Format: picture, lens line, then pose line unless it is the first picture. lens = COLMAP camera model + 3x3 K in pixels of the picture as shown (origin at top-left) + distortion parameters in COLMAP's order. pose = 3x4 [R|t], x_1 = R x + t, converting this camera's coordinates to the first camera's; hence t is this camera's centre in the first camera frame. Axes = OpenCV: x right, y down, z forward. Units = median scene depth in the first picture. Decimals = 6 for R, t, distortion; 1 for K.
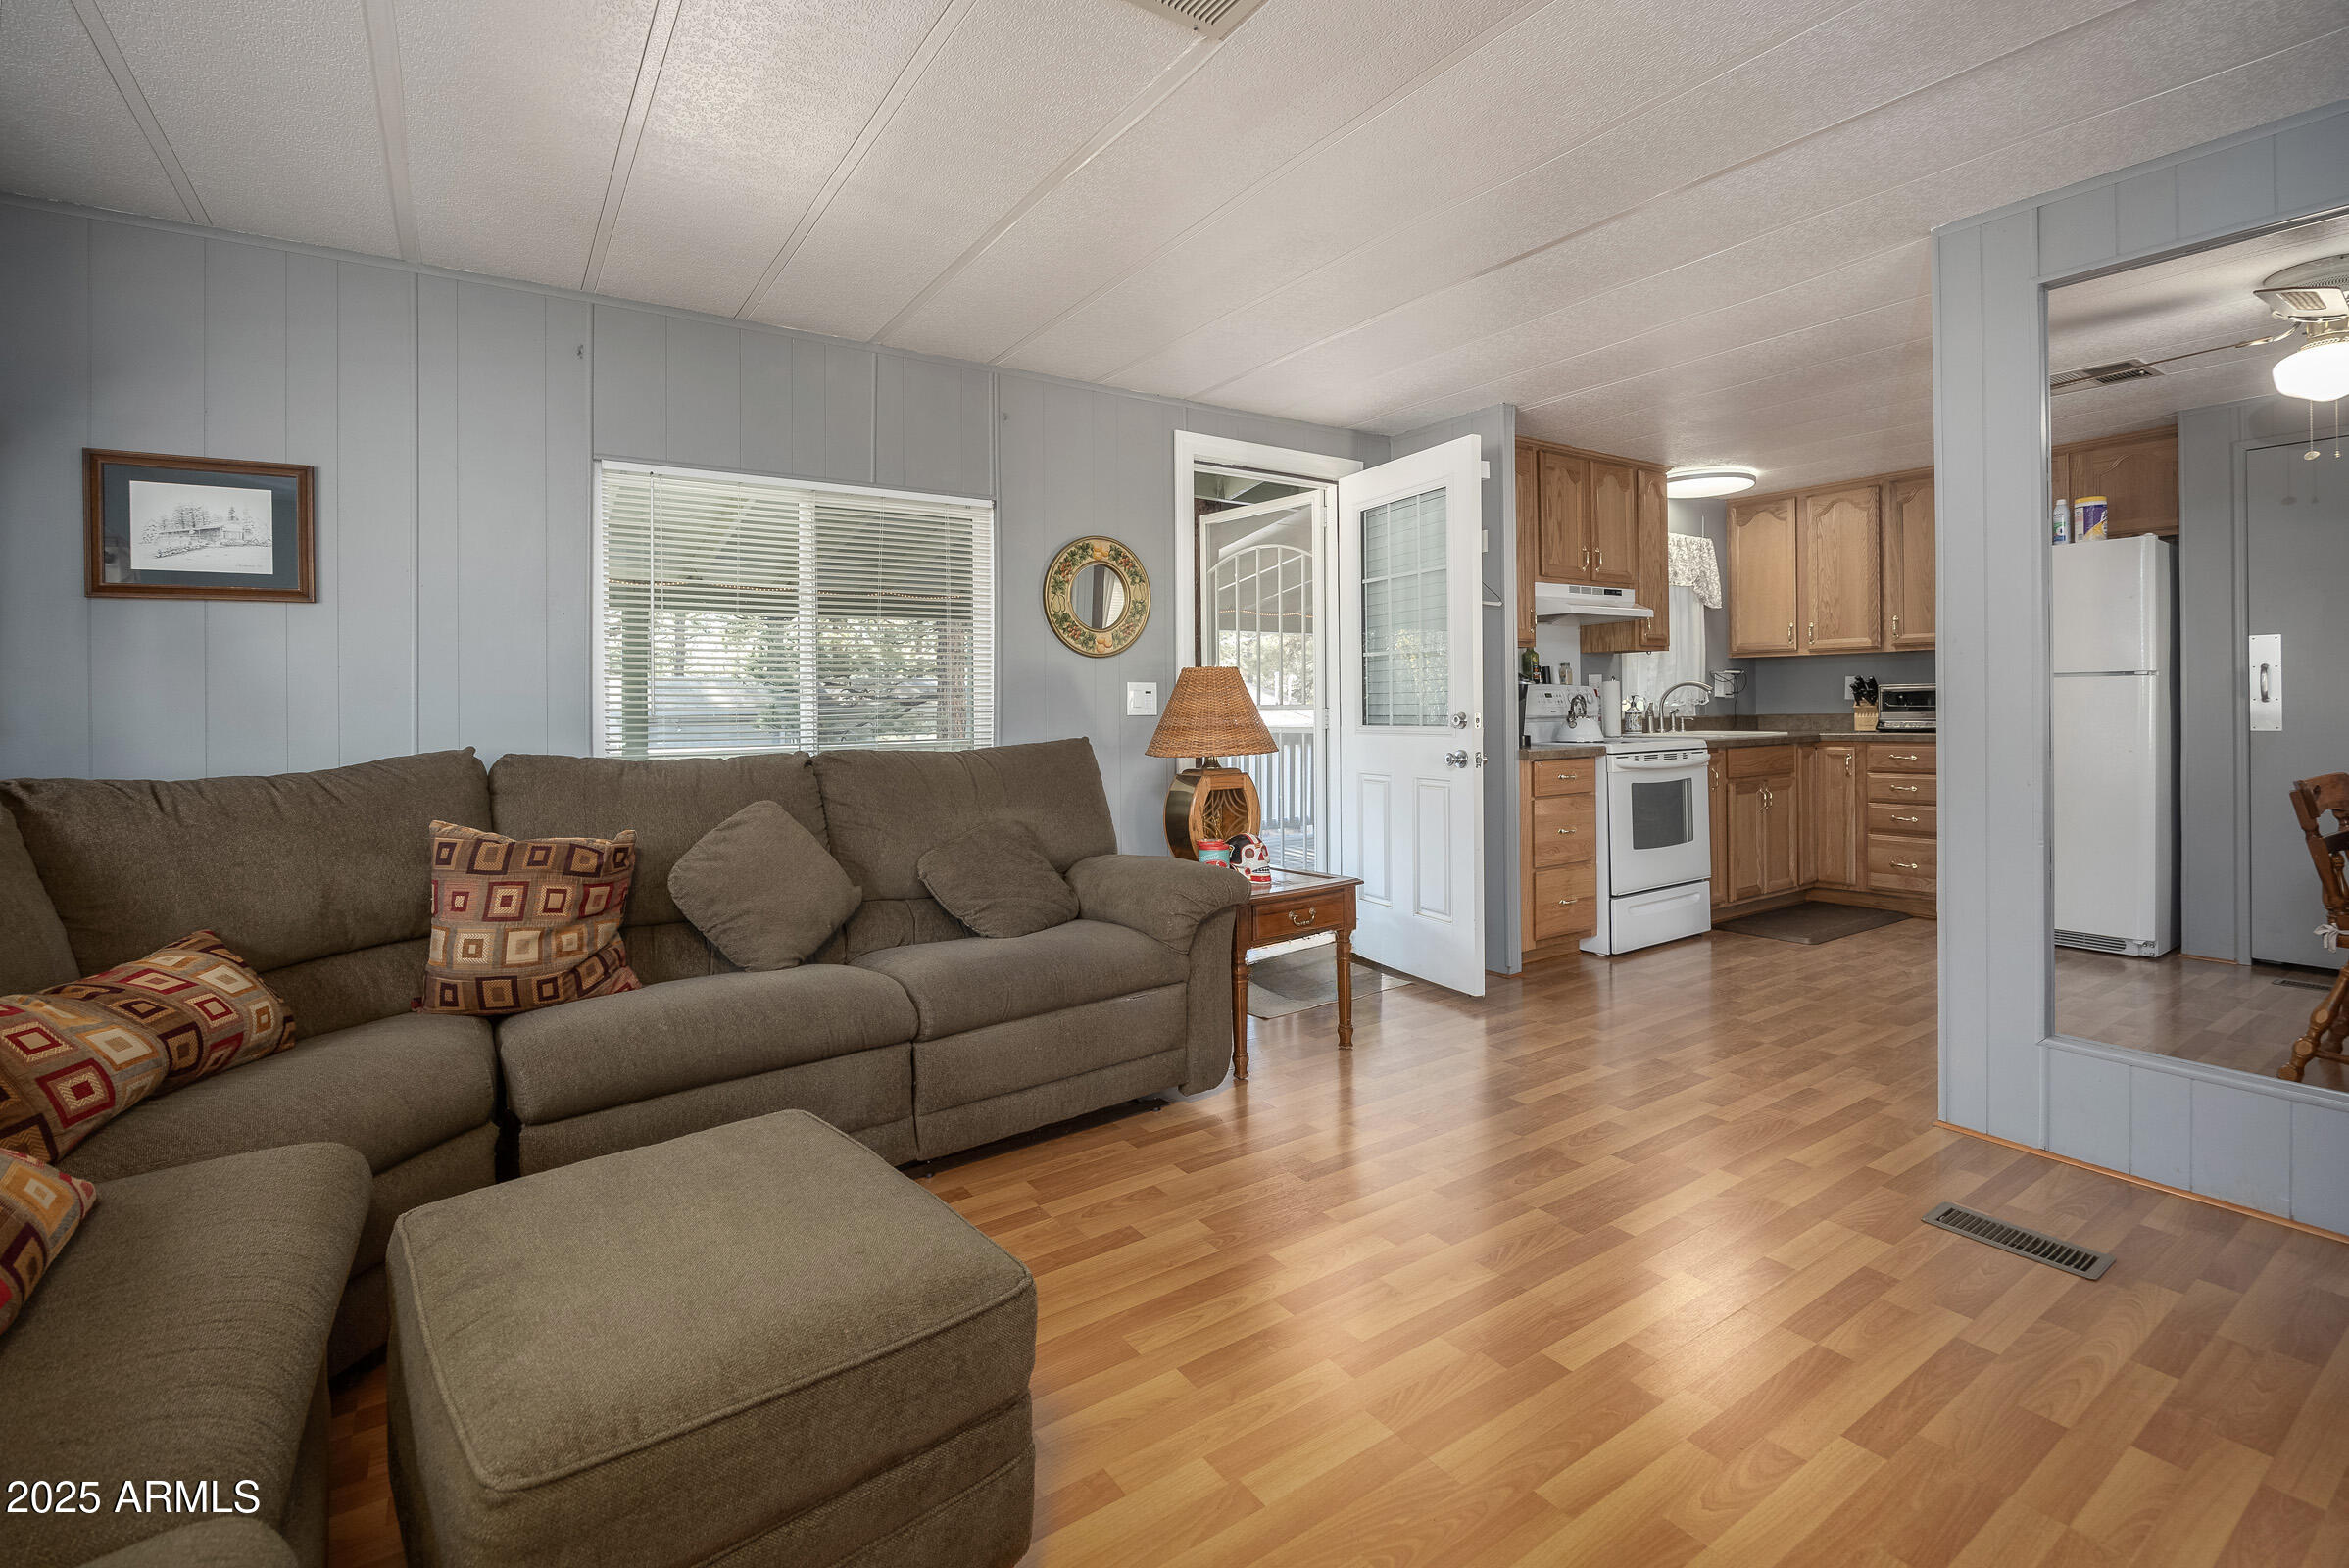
lens RADIAL K [[1044.3, 0, 1164.4], [0, 1044.3, 713.1], [0, 0, 1]] dist [-0.012798, 0.001409]
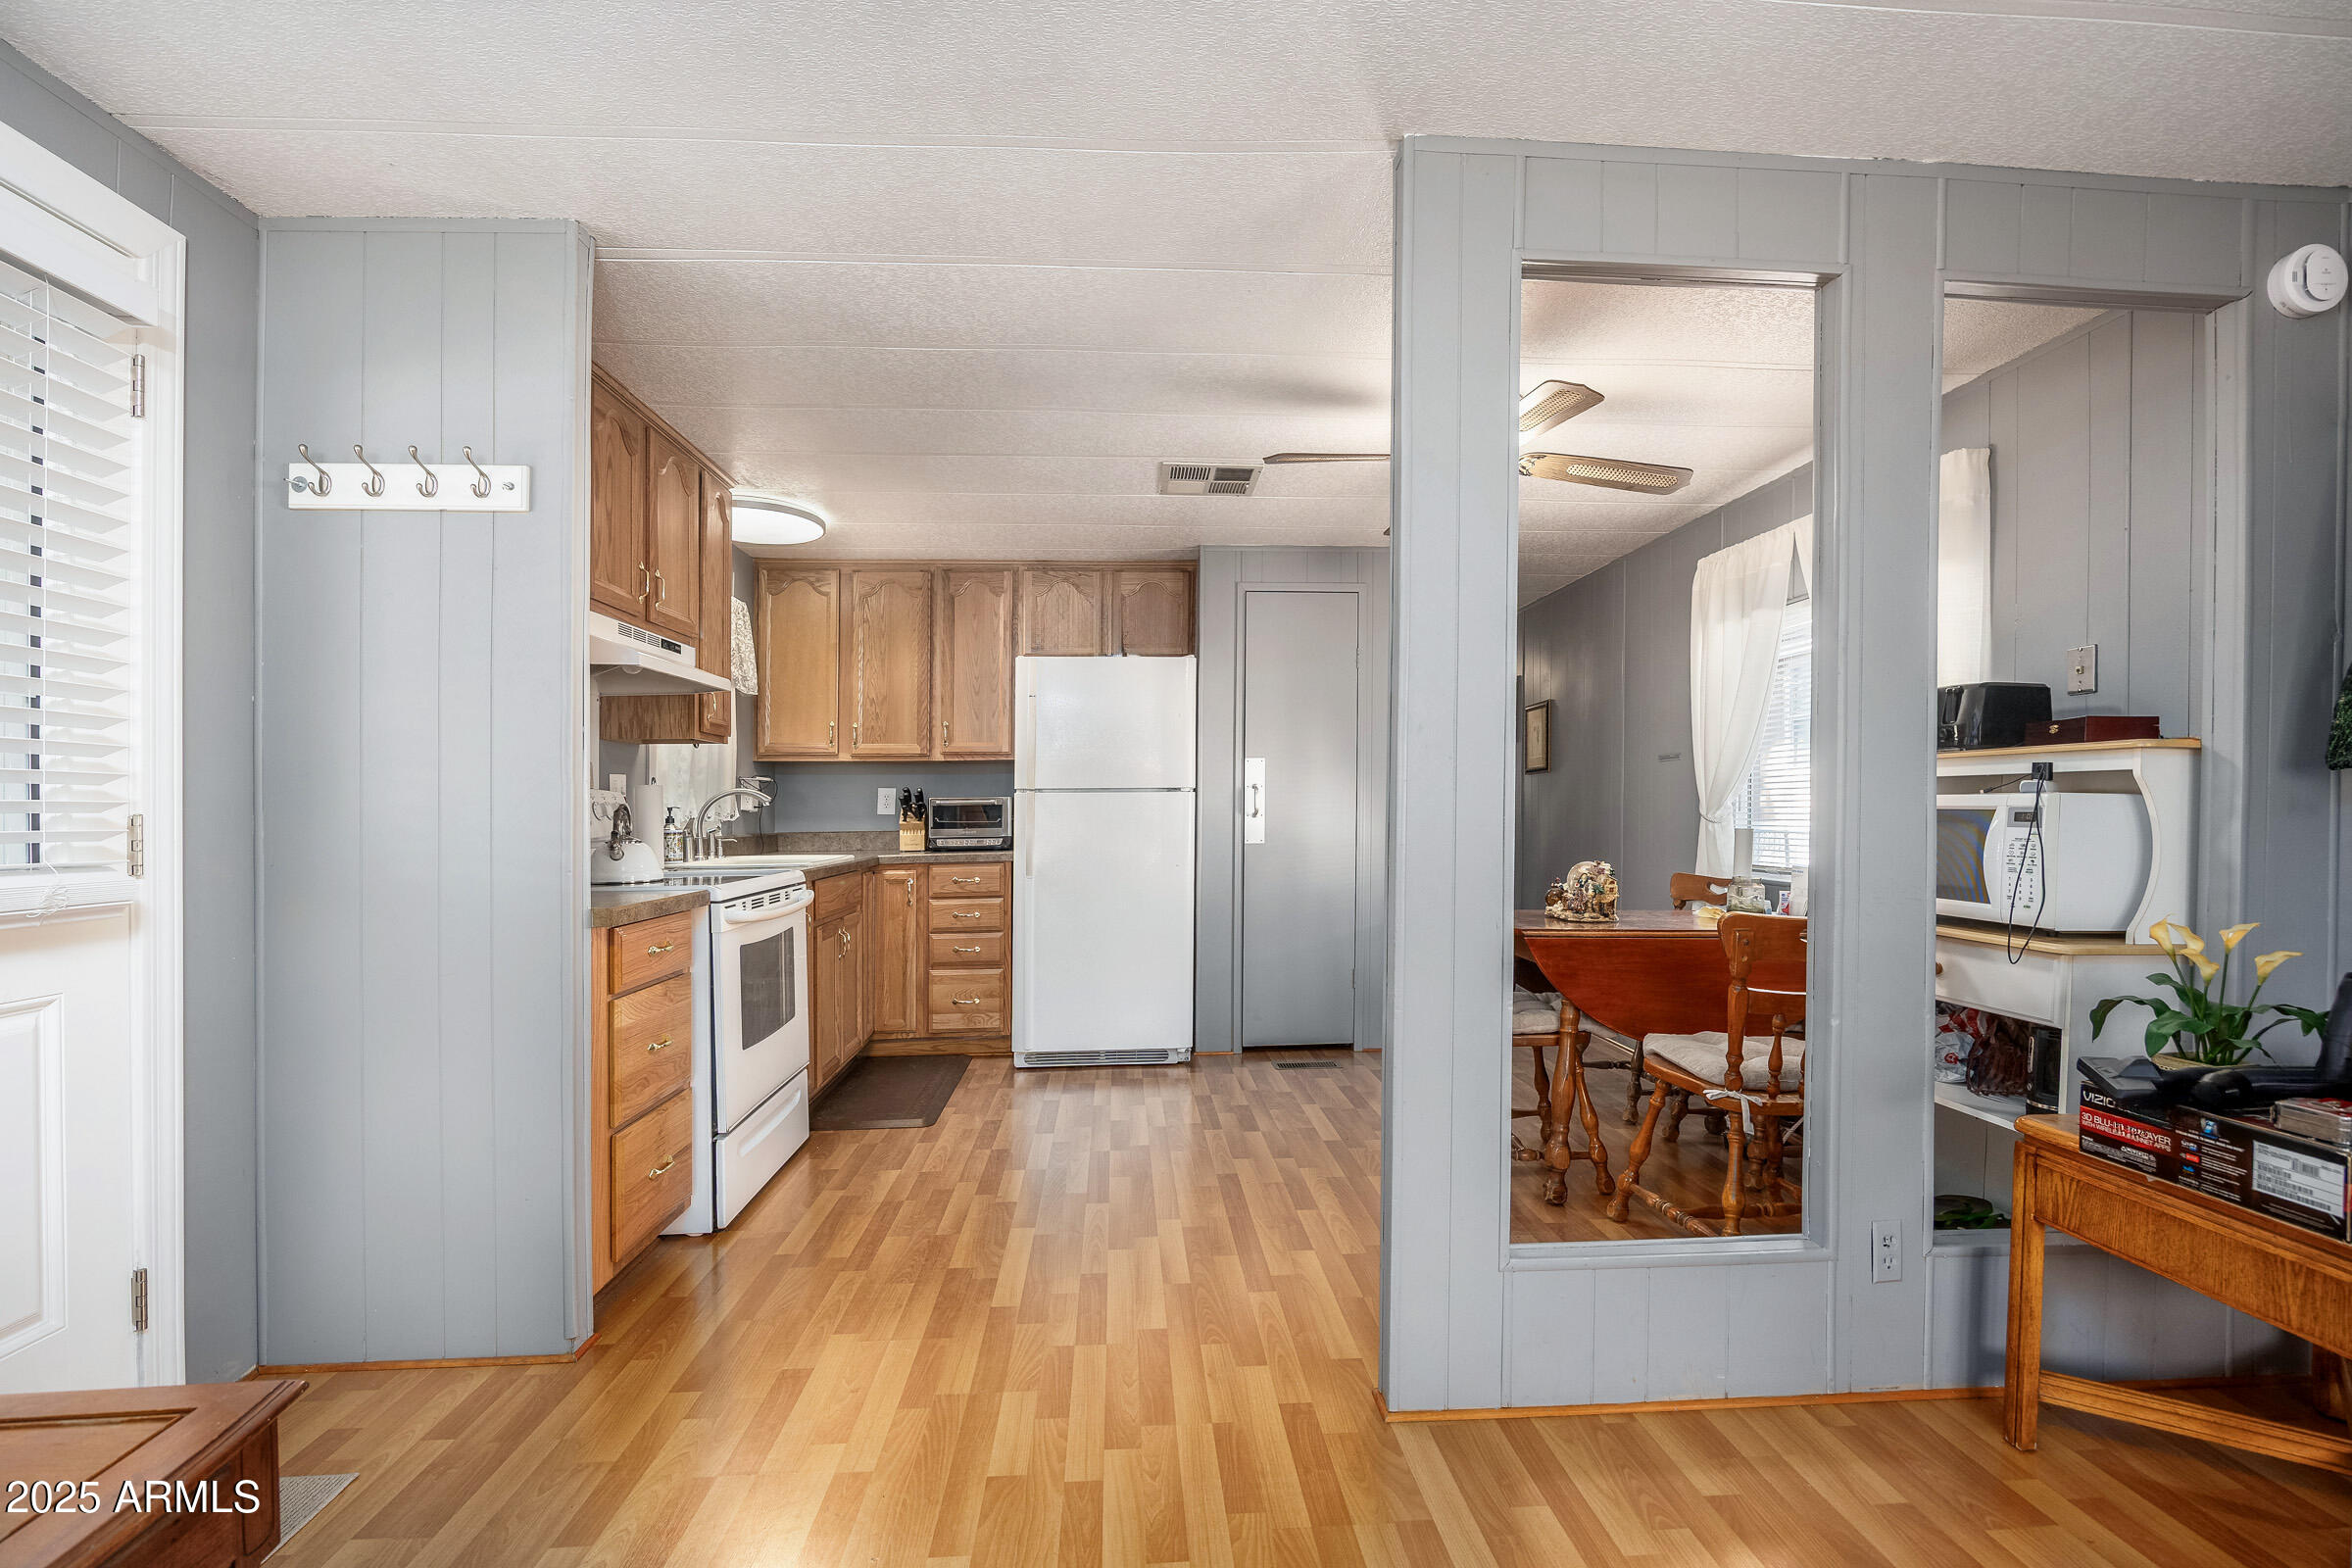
lens RADIAL K [[1045.7, 0, 1186.9], [0, 1045.7, 811.3], [0, 0, 1]] dist [-0.012798, 0.001409]
pose [[0.500424, 0.007075, 0.865752, 0.036029], [0.007341, 0.999896, -0.012415, -0.003989], [-0.865749, 0.012568, 0.500320, 0.431993]]
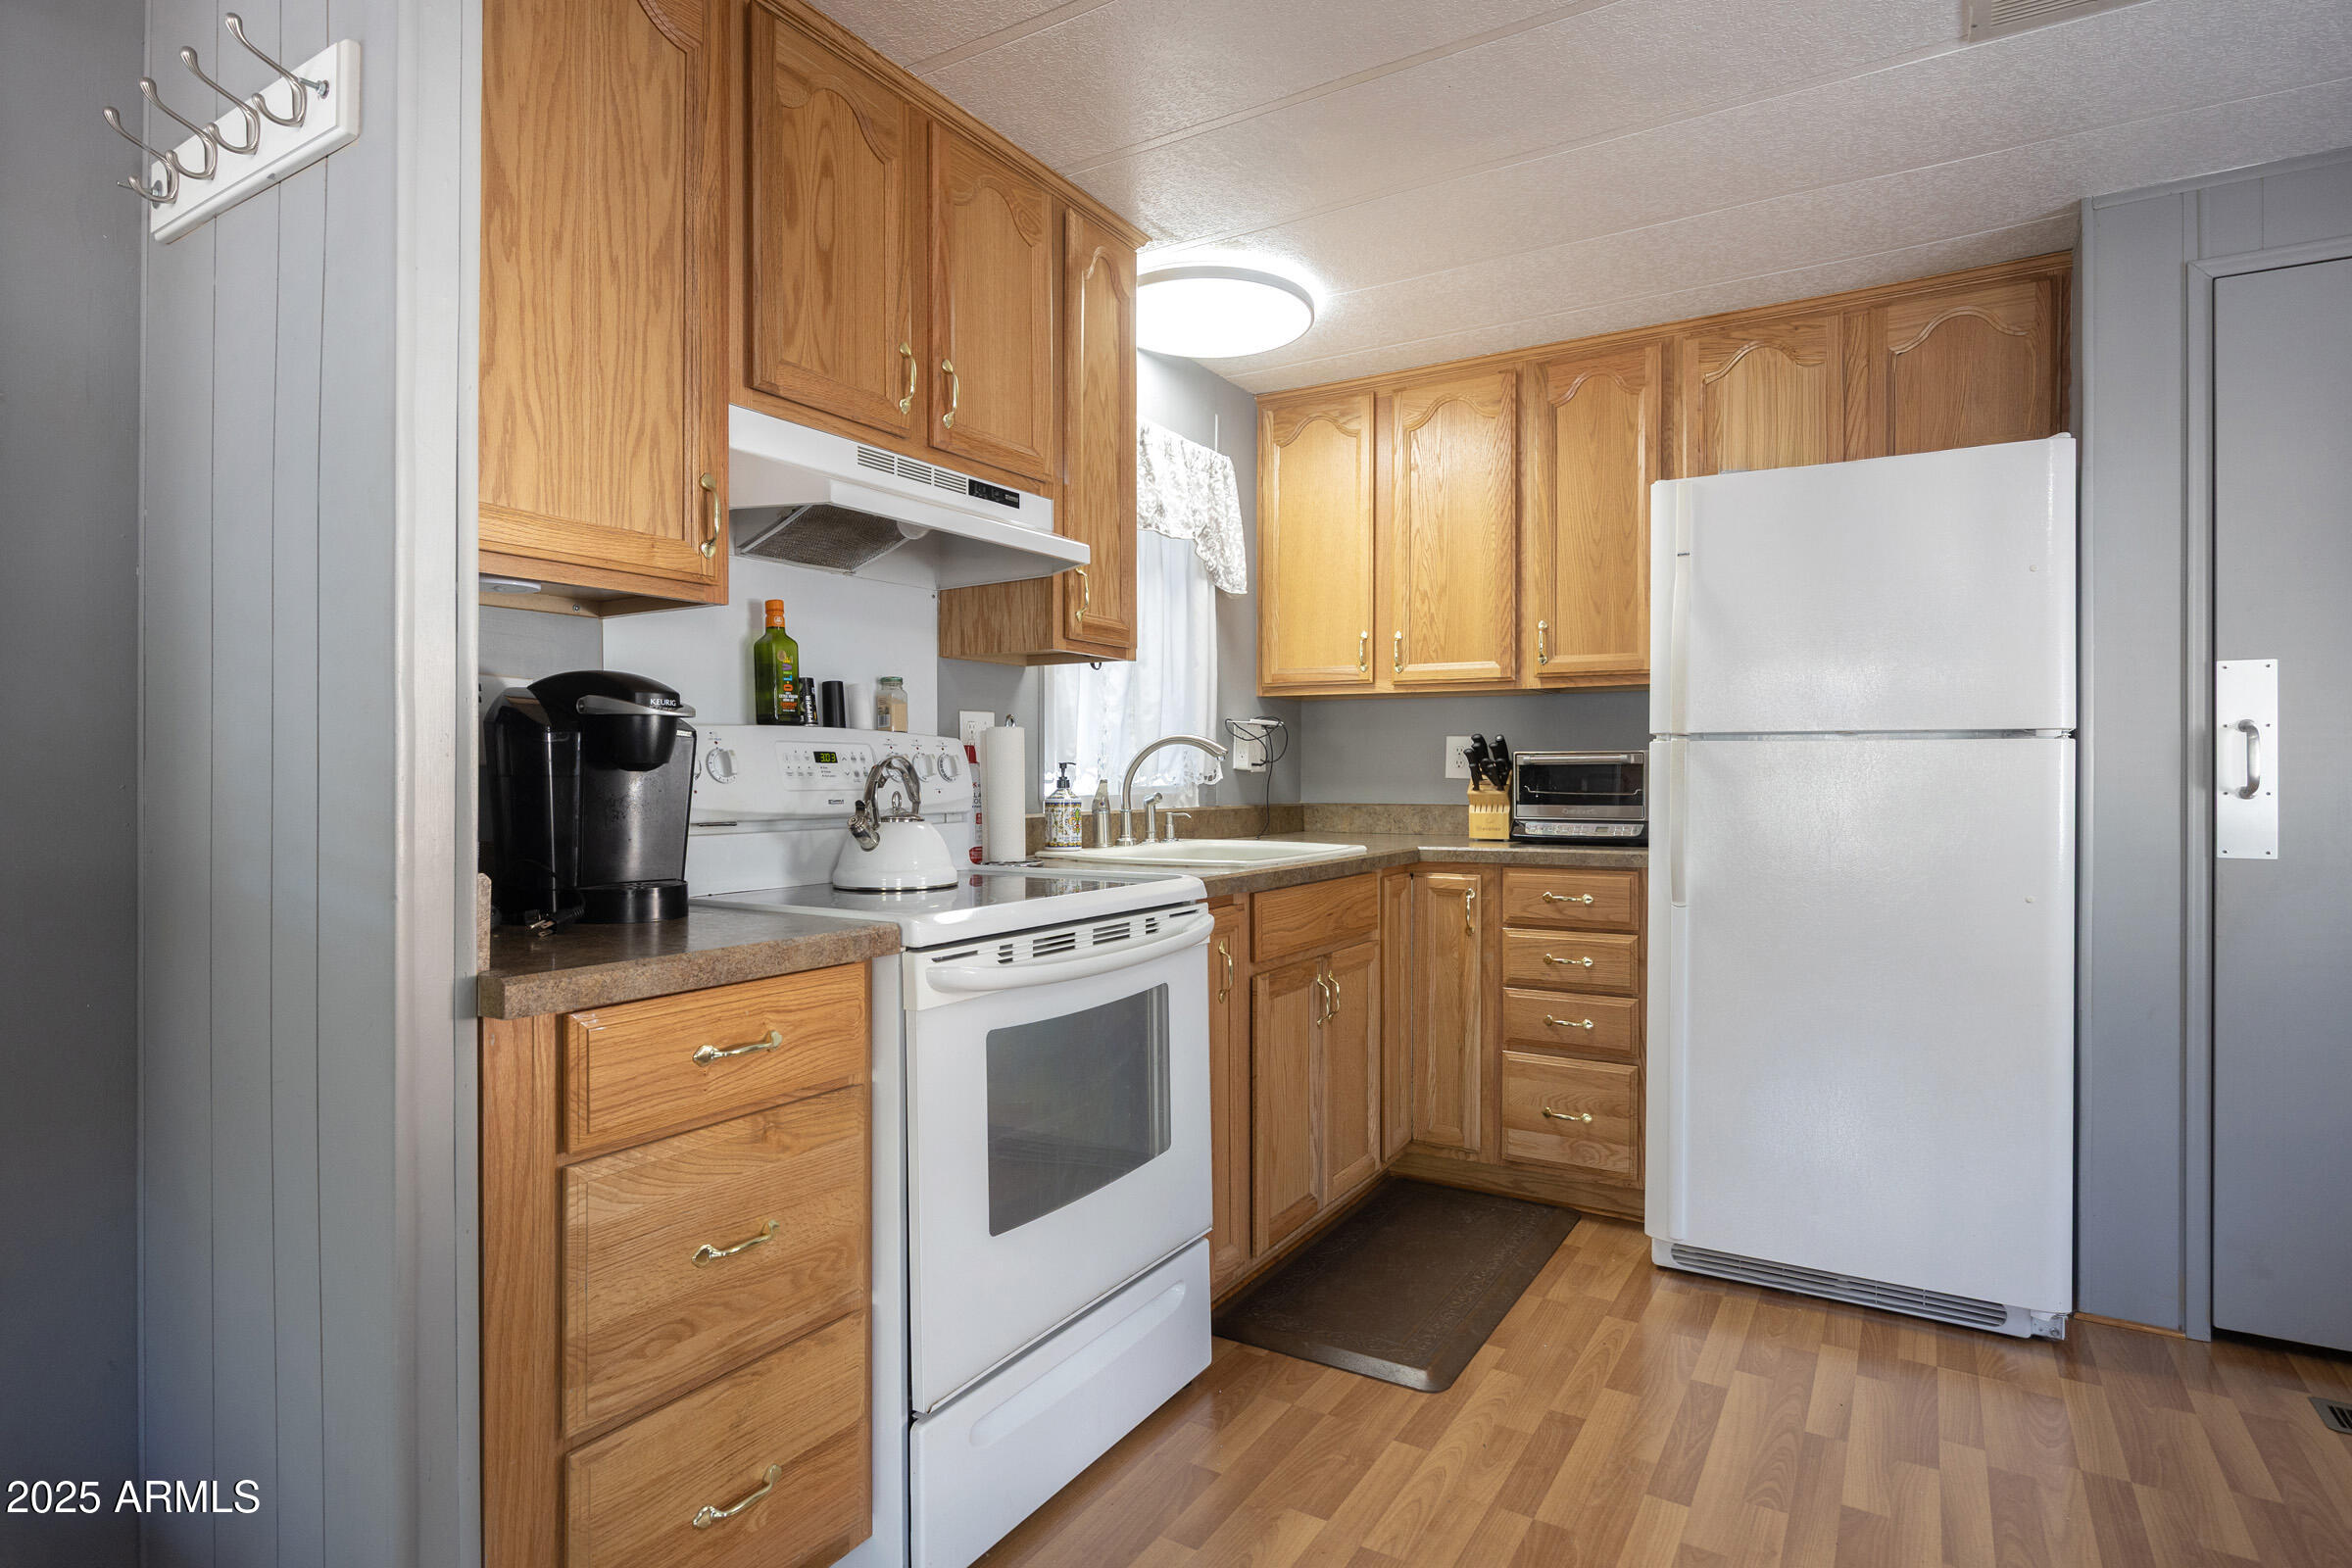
lens RADIAL K [[1218.7, 0, 1165.9], [0, 1218.7, 733.6], [0, 0, 1]] dist [-0.002976, -0.002245]
pose [[0.911678, 0.029785, 0.409824, 0.327221], [-0.013479, 0.999000, -0.042621, -0.009353], [-0.410684, 0.033332, 0.911168, 0.604625]]
